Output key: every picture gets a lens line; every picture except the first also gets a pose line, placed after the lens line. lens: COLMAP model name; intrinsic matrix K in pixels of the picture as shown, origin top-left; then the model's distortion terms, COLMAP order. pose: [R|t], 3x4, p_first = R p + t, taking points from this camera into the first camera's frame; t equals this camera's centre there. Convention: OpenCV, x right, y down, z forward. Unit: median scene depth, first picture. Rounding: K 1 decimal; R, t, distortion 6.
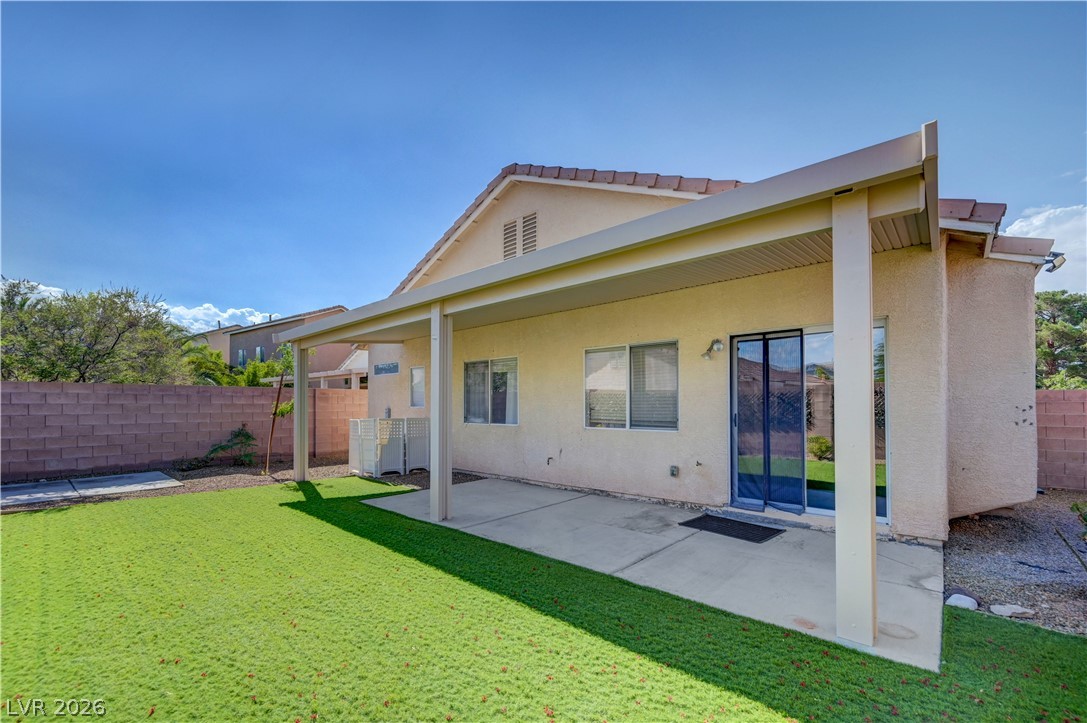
lens RADIAL K [[429.4, 0, 552.5], [0, 429.4, 399.1], [0, 0, 1]] dist [-0.003667, -0.000375]
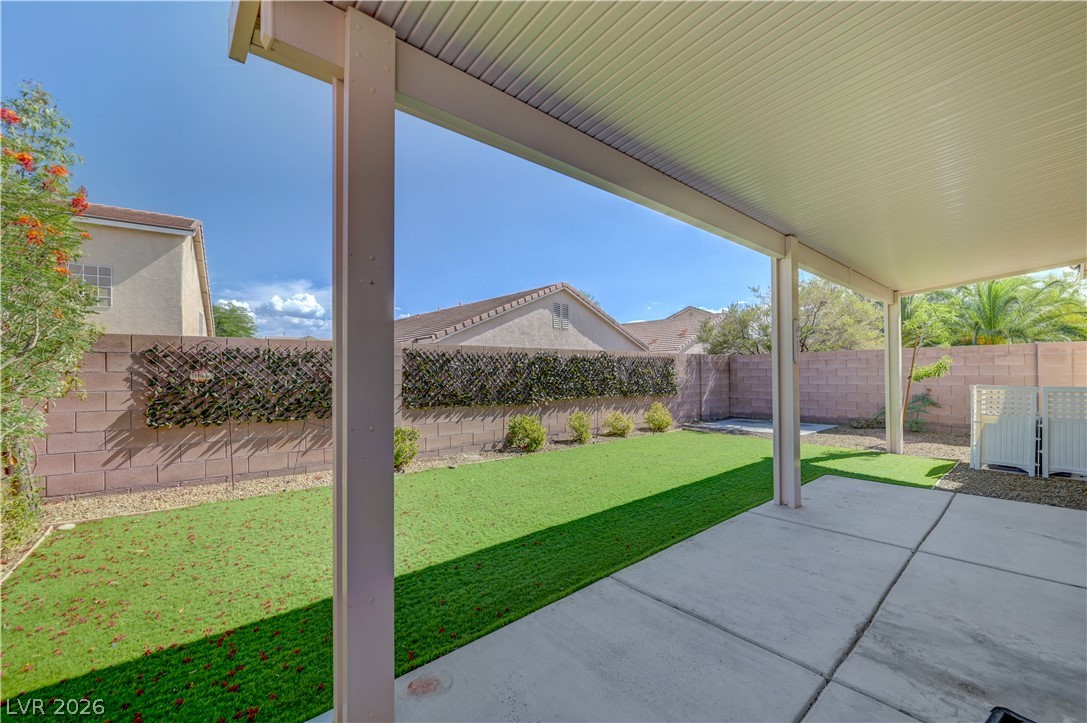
lens RADIAL K [[429.4, 0, 543.6], [0, 429.4, 368.2], [0, 0, 1]] dist [-0.003667, -0.000375]
pose [[-0.101306, -0.008277, -0.994821, 0.447591], [0.022693, 0.999686, -0.010629, 0.010236], [0.994596, -0.023652, -0.101086, 0.452305]]
